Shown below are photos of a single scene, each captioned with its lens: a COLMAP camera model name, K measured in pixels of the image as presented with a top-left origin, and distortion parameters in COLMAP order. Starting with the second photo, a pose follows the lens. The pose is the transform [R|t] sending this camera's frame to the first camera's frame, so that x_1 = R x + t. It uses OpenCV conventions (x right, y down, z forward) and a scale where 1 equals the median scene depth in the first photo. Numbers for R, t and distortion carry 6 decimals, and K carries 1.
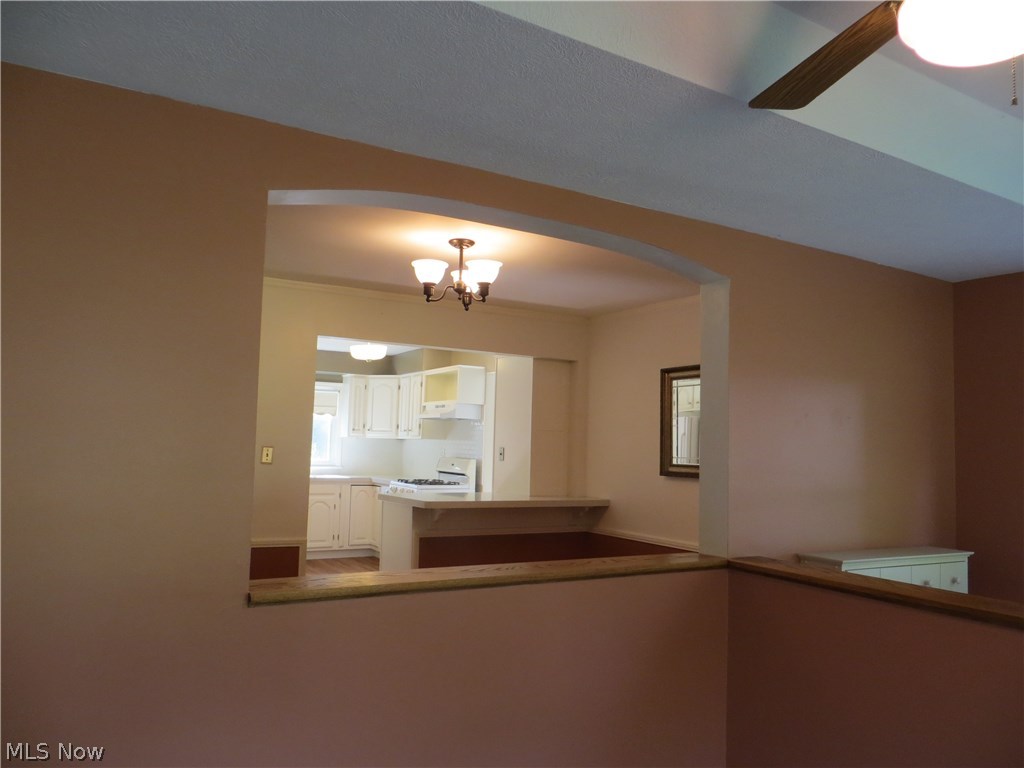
lens RADIAL K [[764.8, 0, 512.0], [0, 764.8, 384.0], [0, 0, 1]] dist [0.073083, -0.000940]
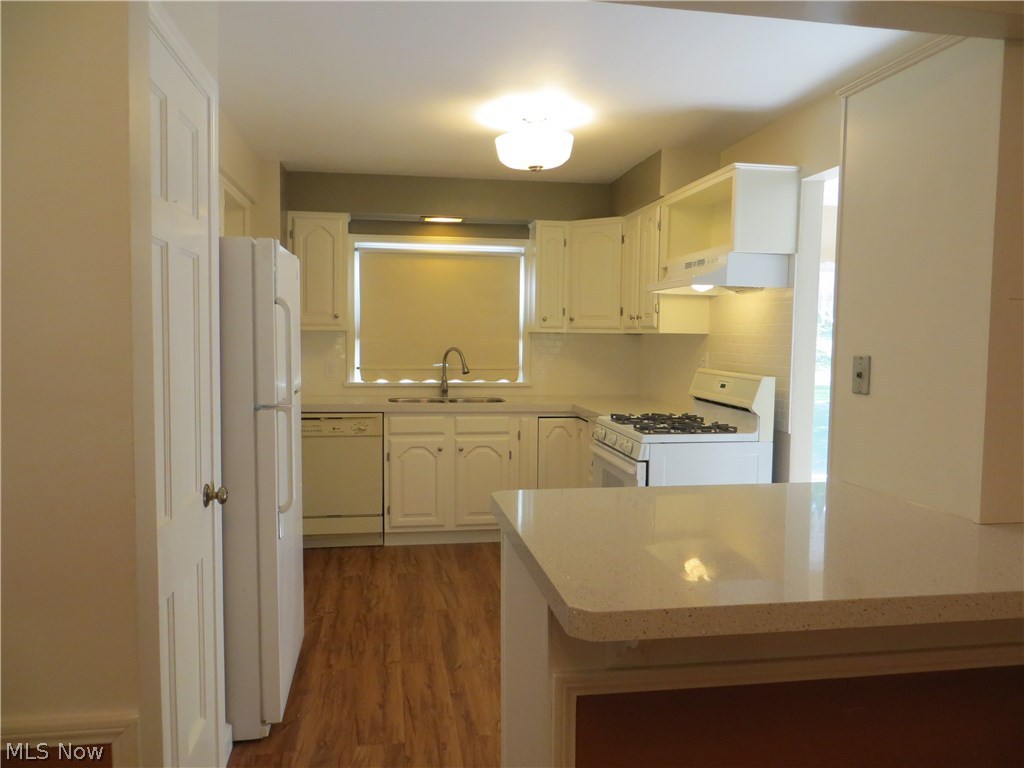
lens RADIAL K [[765.8, 0, 515.8], [0, 765.8, 384.7], [0, 0, 1]] dist [-0.008255, -0.006795]
pose [[0.936486, 0.007635, -0.350622, -0.040101], [0.041599, 0.990287, 0.132671, 0.046024], [0.348229, -0.138830, 0.927072, 0.658370]]
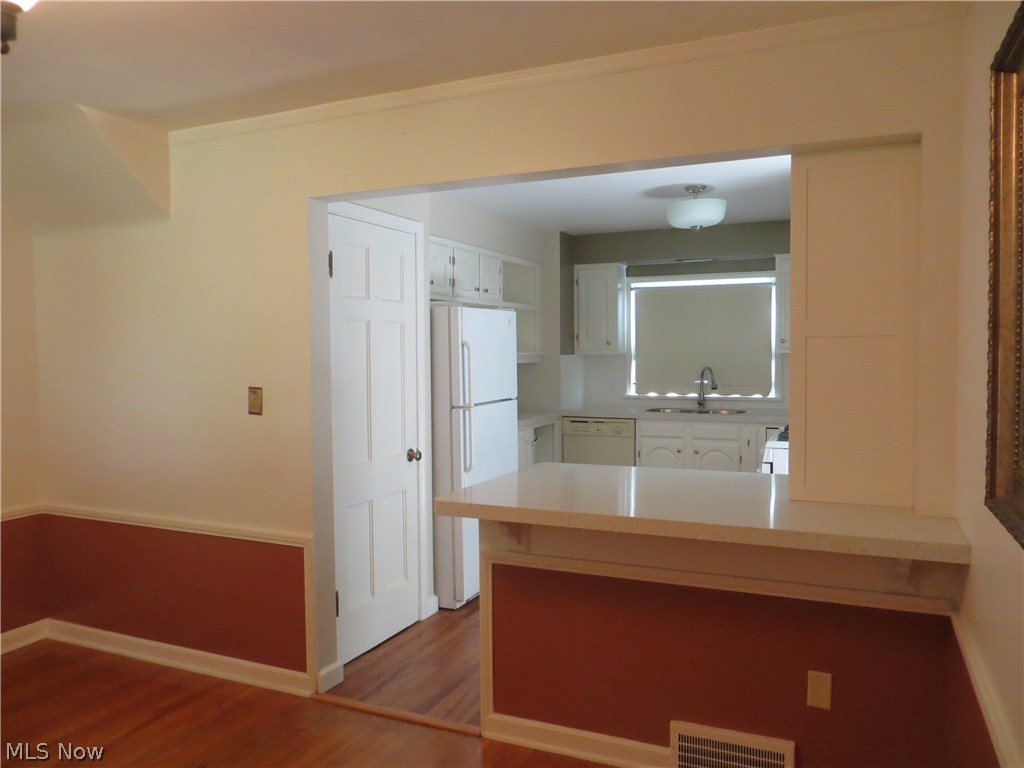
lens RADIAL K [[765.8, 0, 515.8], [0, 765.8, 384.7], [0, 0, 1]] dist [-0.008255, -0.006795]
pose [[0.584992, 0.007917, -0.811000, 0.258751], [0.089796, 0.993172, 0.074467, 0.041105], [0.806052, -0.116387, 0.580287, 0.639944]]
